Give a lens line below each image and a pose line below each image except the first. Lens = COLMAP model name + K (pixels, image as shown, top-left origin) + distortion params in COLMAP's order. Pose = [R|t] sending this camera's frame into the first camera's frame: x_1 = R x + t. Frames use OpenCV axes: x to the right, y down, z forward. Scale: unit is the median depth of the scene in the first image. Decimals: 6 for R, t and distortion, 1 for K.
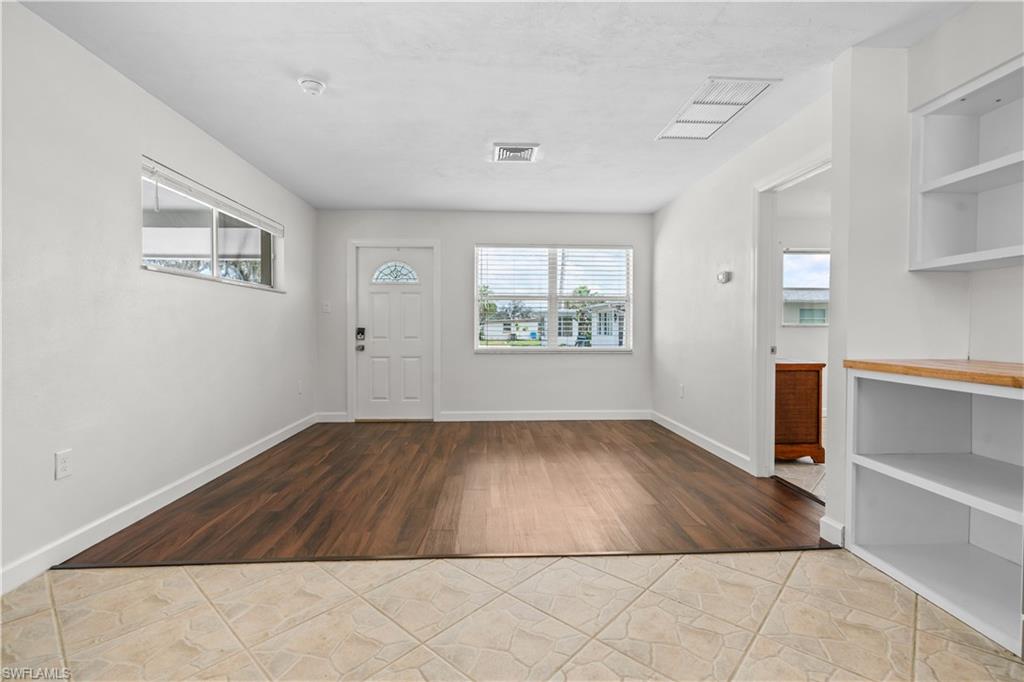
lens RADIAL K [[465.2, 0, 504.7], [0, 465.2, 344.5], [0, 0, 1]] dist [0.001843, 0.000594]
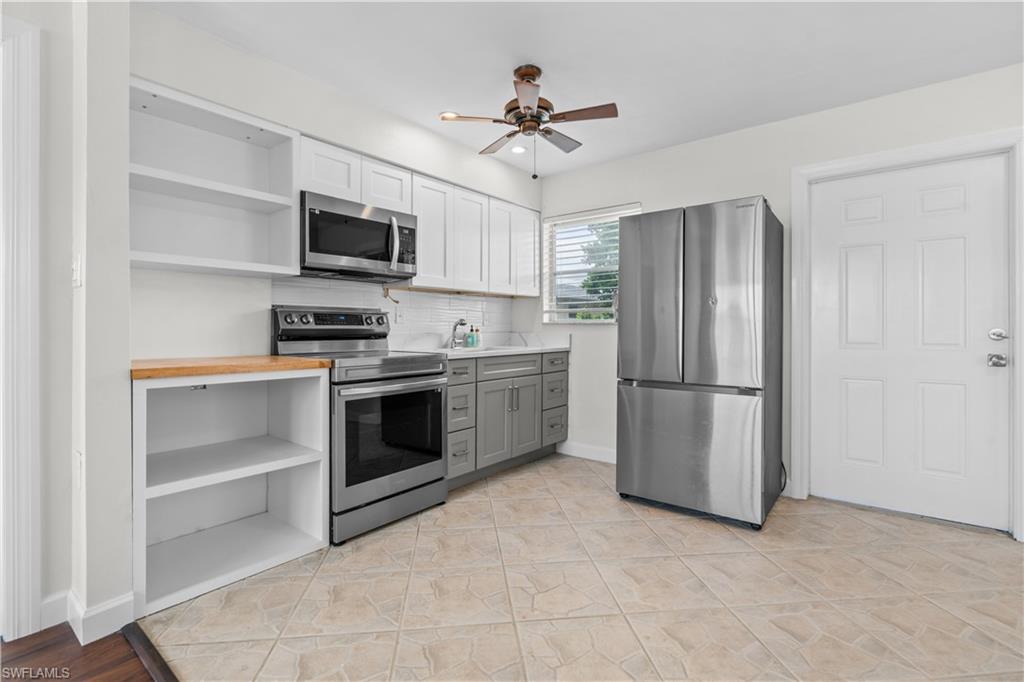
lens RADIAL K [[468.9, 0, 507.1], [0, 468.9, 328.0], [0, 0, 1]] dist [-0.006004, 0.000955]
pose [[-0.753859, -0.001982, 0.657033, -0.136127], [0.019722, 0.999477, 0.025643, -0.025685], [-0.656740, 0.032290, -0.753425, 0.726784]]
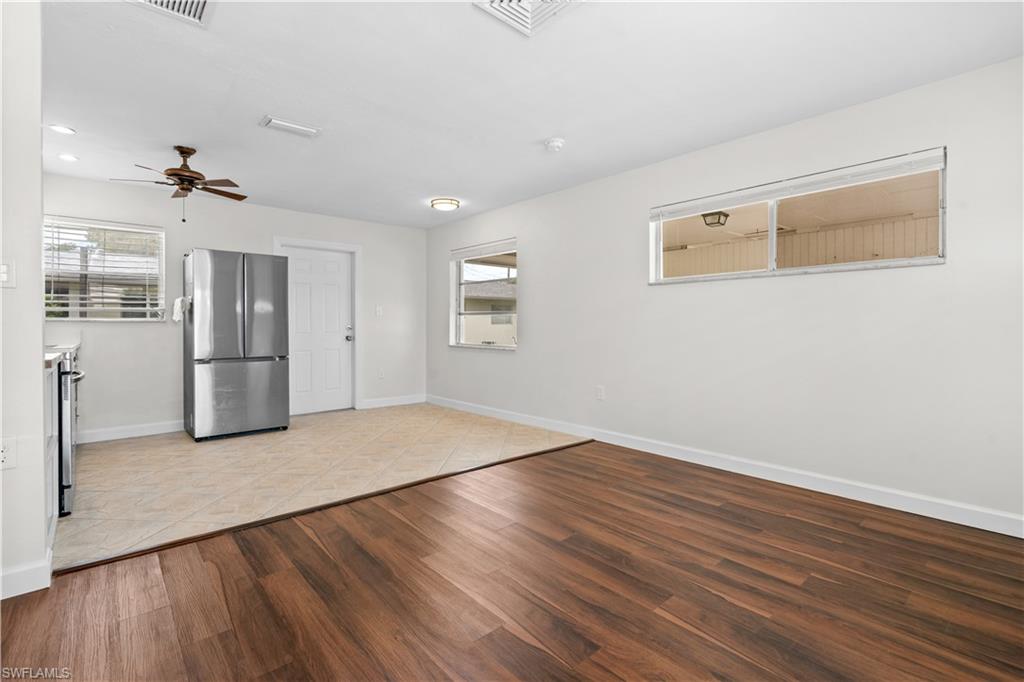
lens RADIAL K [[468.9, 0, 507.1], [0, 468.9, 328.0], [0, 0, 1]] dist [-0.006004, 0.000955]
pose [[-0.780824, 0.001609, -0.624749, 0.378913], [-0.021461, 0.999337, 0.029396, -0.045016], [0.624382, 0.036361, -0.780272, 1.398795]]
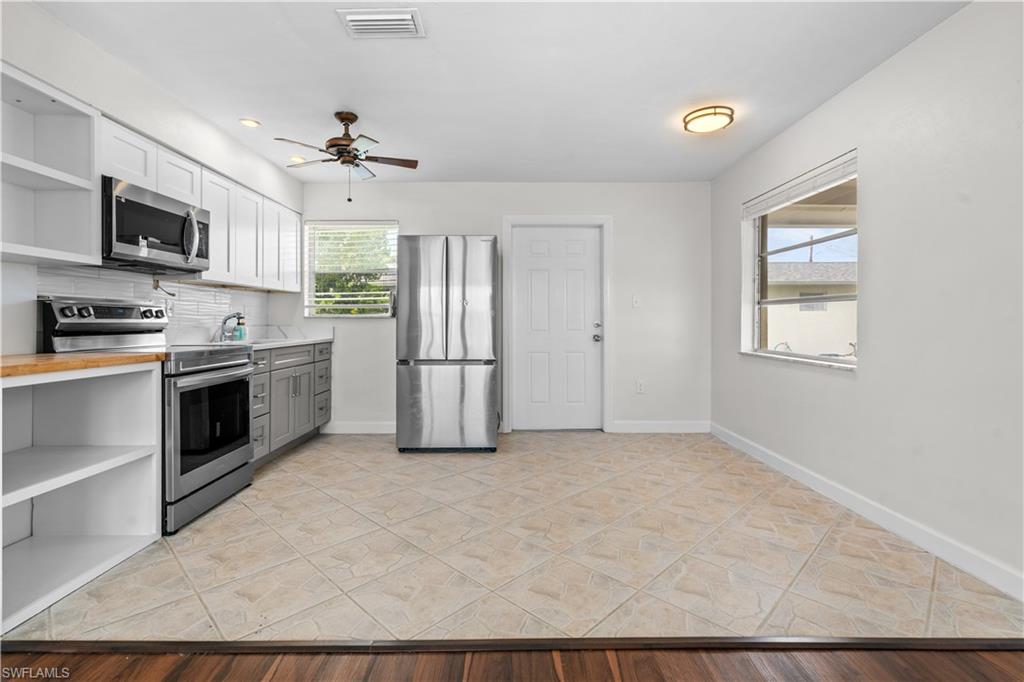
lens RADIAL K [[471.5, 0, 509.2], [0, 471.5, 321.6], [0, 0, 1]] dist [-0.000557, 0.000568]
pose [[-0.999299, 0.000396, 0.037442, -0.037044], [0.001647, 0.999441, 0.033401, -0.035097], [-0.037408, 0.033439, -0.998740, 1.038294]]
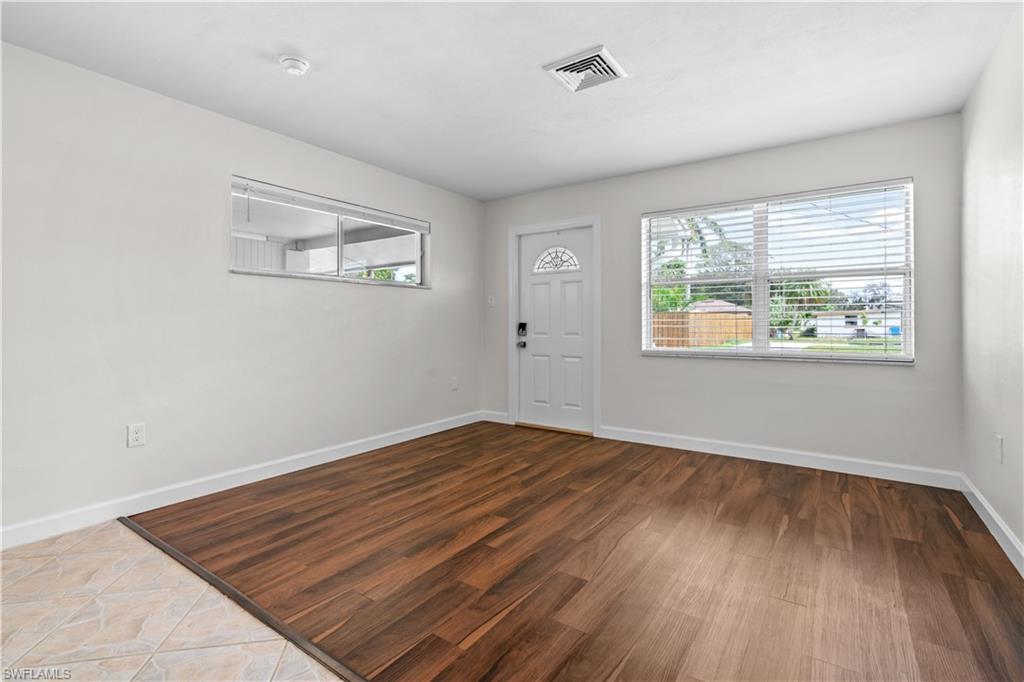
lens RADIAL K [[468.9, 0, 507.1], [0, 468.9, 328.0], [0, 0, 1]] dist [-0.006004, 0.000955]
pose [[0.790359, 0.002955, -0.612637, 0.351129], [-0.017163, 0.999703, -0.017319, -0.013238], [0.612403, 0.024203, 0.790175, 0.374154]]
